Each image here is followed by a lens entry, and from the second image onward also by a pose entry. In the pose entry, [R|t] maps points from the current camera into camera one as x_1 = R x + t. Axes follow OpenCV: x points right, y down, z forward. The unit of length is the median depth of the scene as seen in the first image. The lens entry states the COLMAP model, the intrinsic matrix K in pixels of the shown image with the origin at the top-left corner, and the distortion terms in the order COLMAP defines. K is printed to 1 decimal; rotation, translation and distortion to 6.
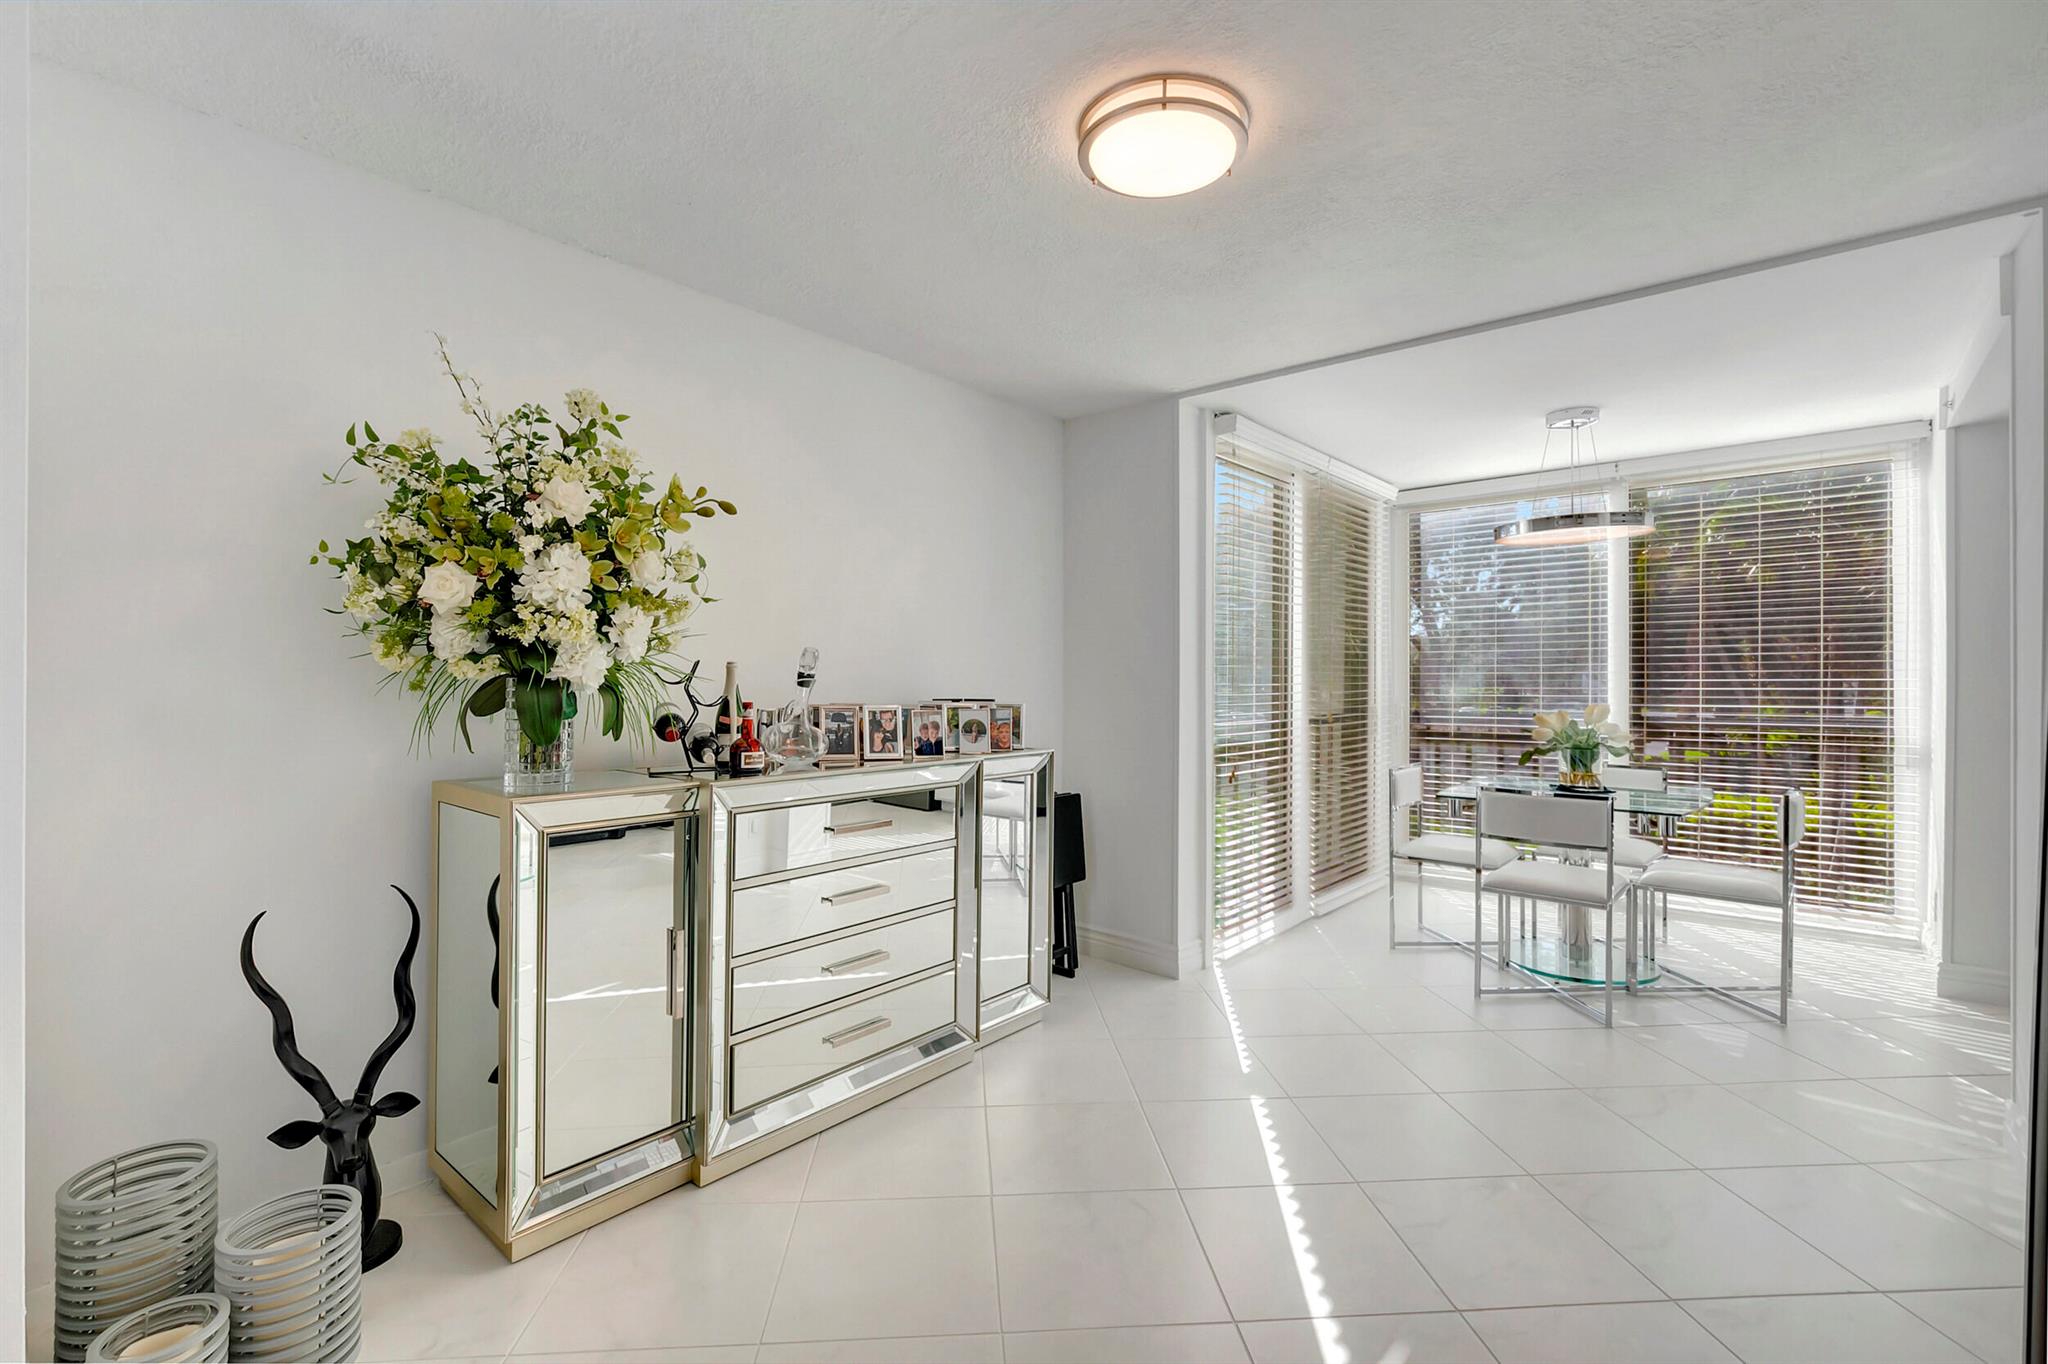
lens RADIAL K [[898.8, 0, 1022.0], [0, 898.8, 668.6], [0, 0, 1]] dist [0.000950, -0.002445]
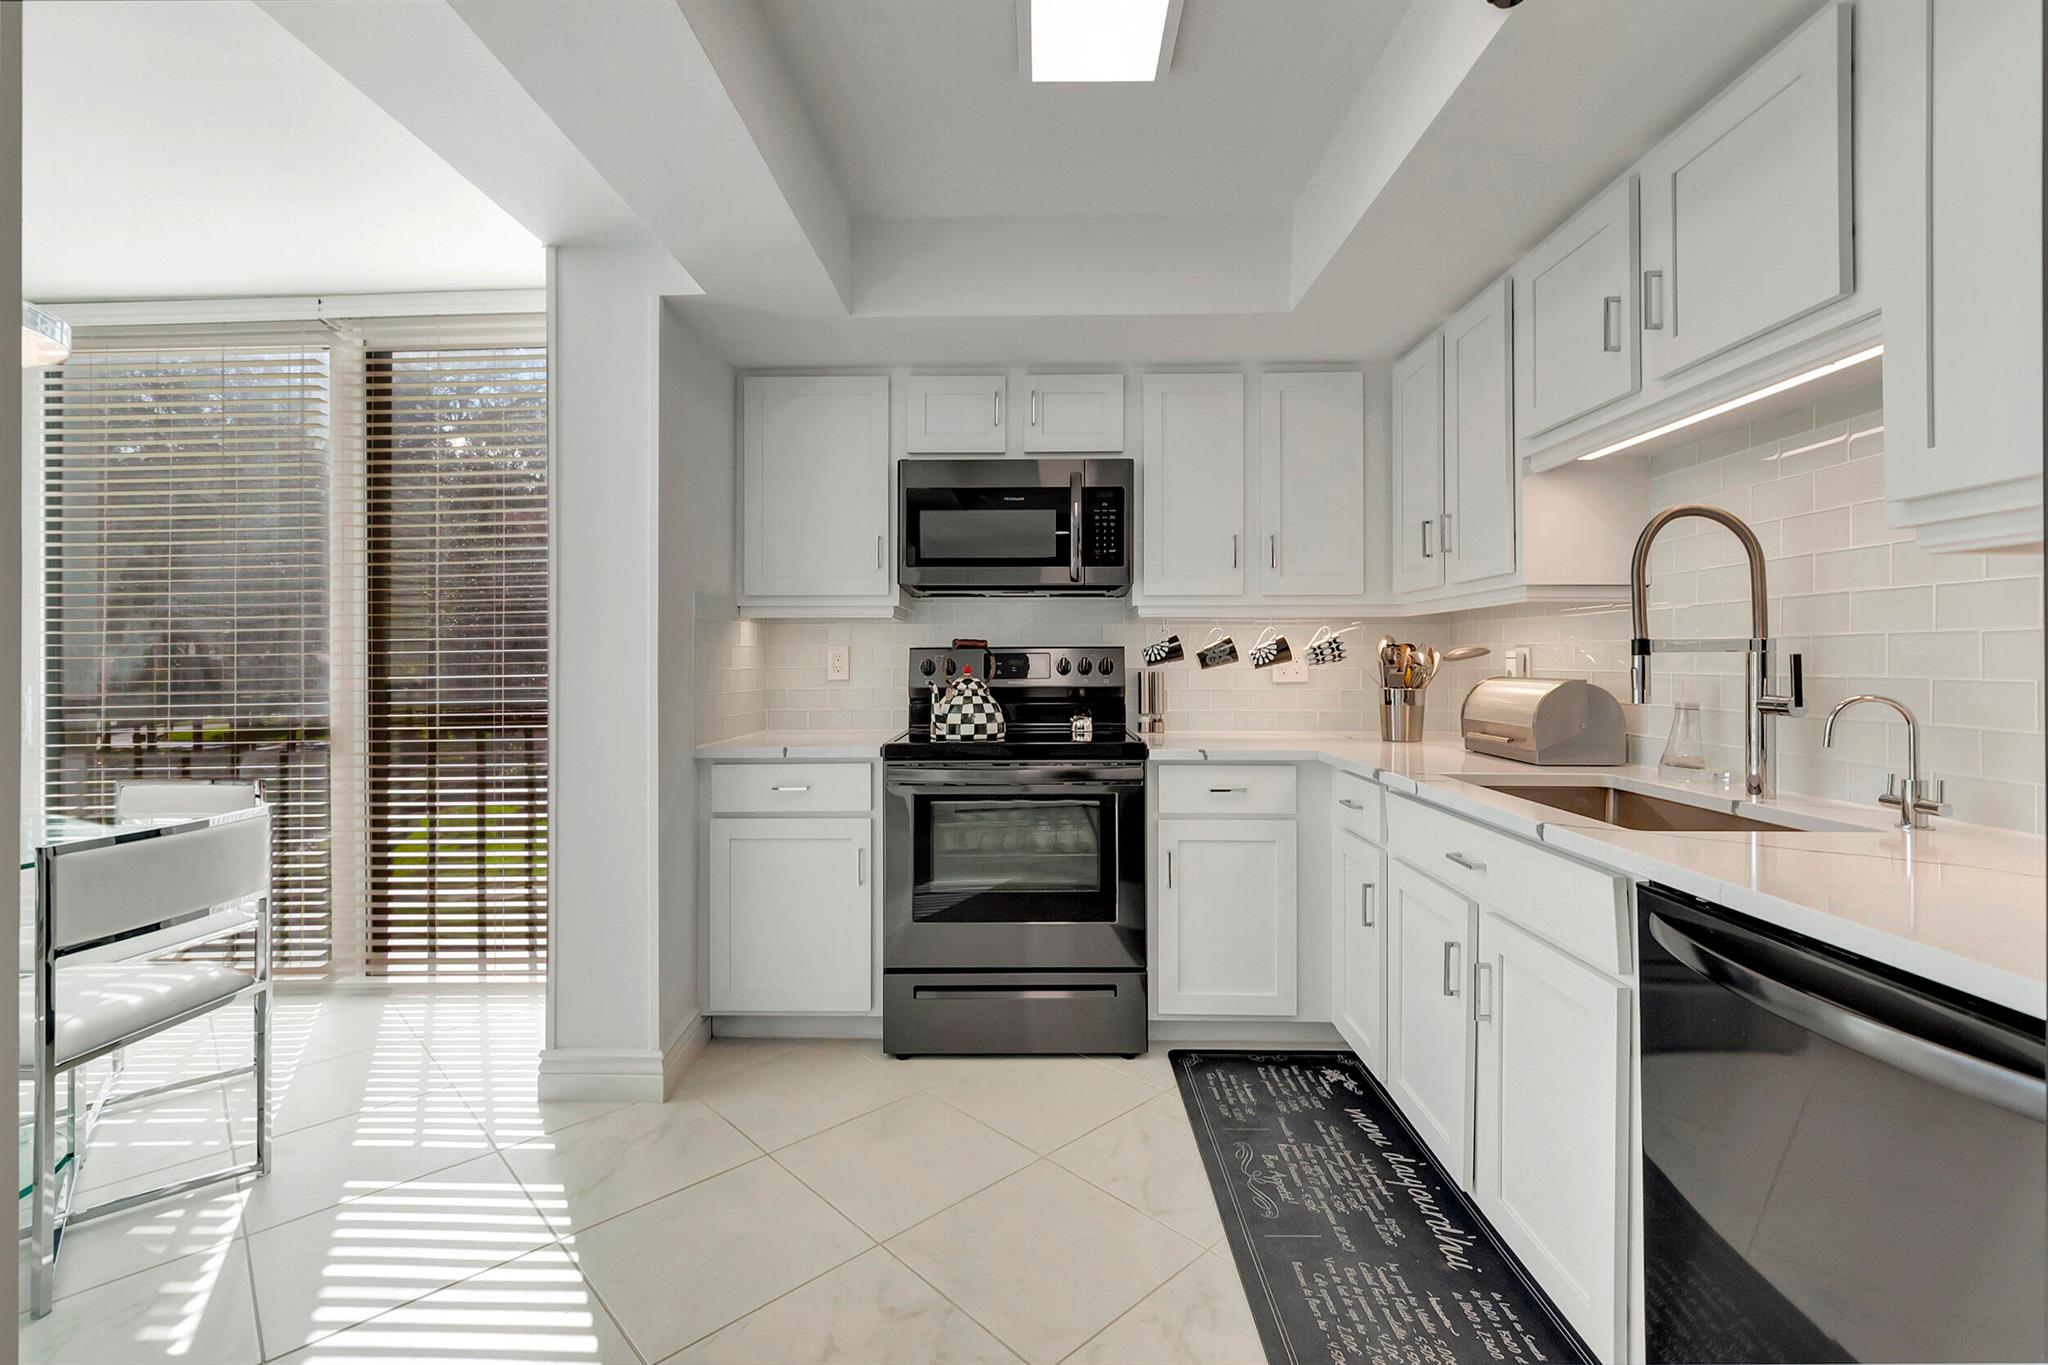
lens RADIAL K [[898.8, 0, 1021.2], [0, 898.8, 663.3], [0, 0, 1]] dist [0.000950, -0.002445]
pose [[0.771534, -0.007036, 0.636150, 0.754632], [0.003617, 0.999971, 0.006673, 0.032282], [-0.636178, -0.002847, 0.771537, 0.218323]]
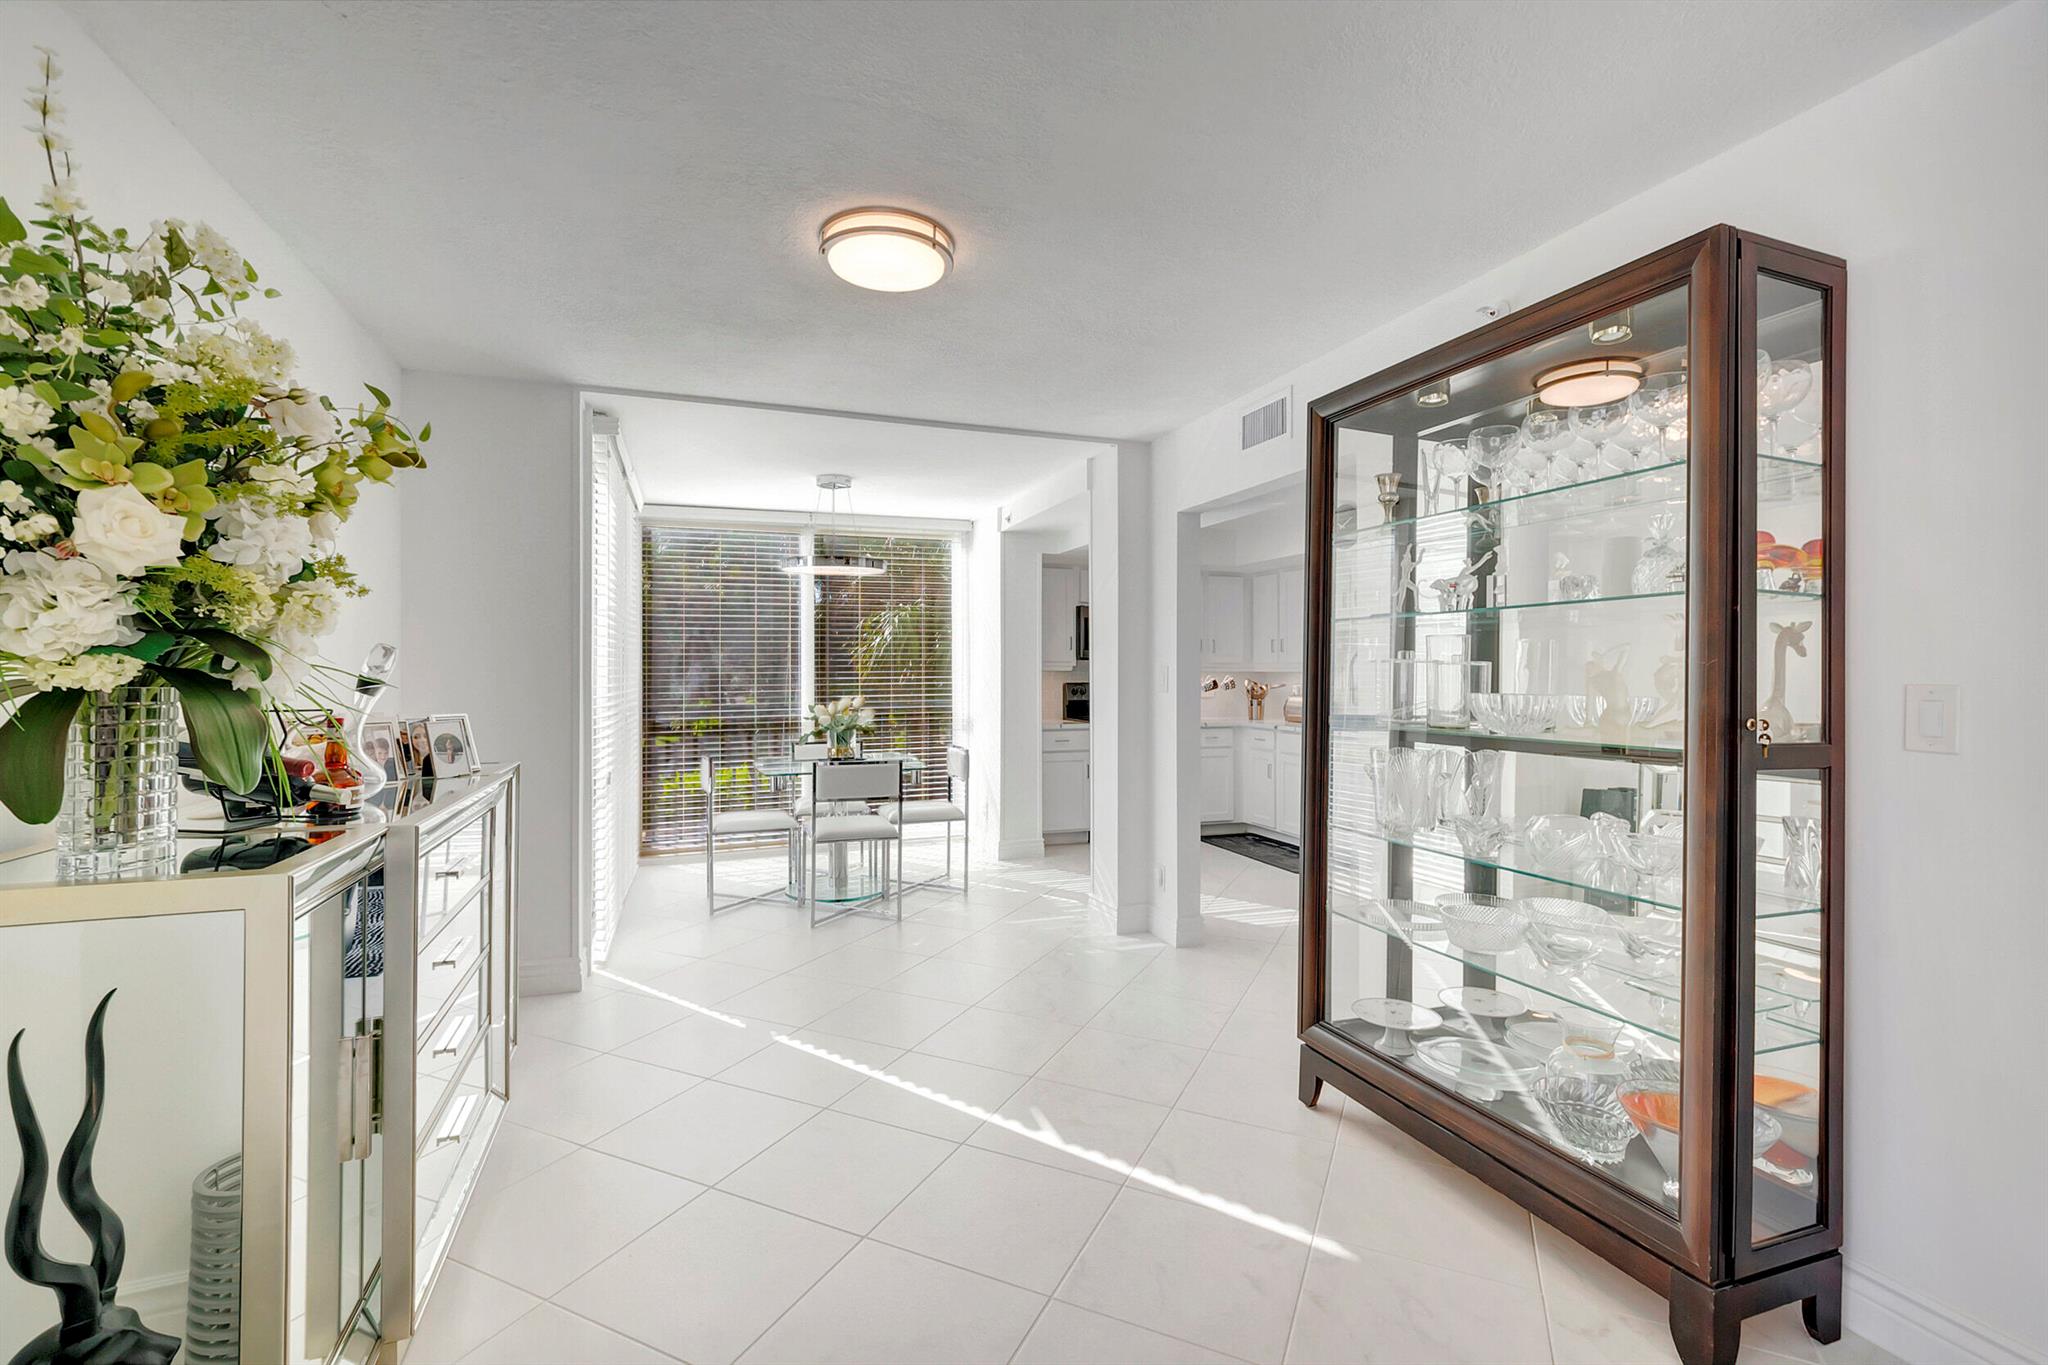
lens RADIAL K [[898.8, 0, 1014.9], [0, 898.8, 671.8], [0, 0, 1]] dist [0.000950, -0.002445]
pose [[0.487092, -0.000496, 0.873350, -0.404384], [-0.002789, 0.999994, 0.002124, -0.001020], [-0.873346, -0.003470, 0.487088, 0.110393]]
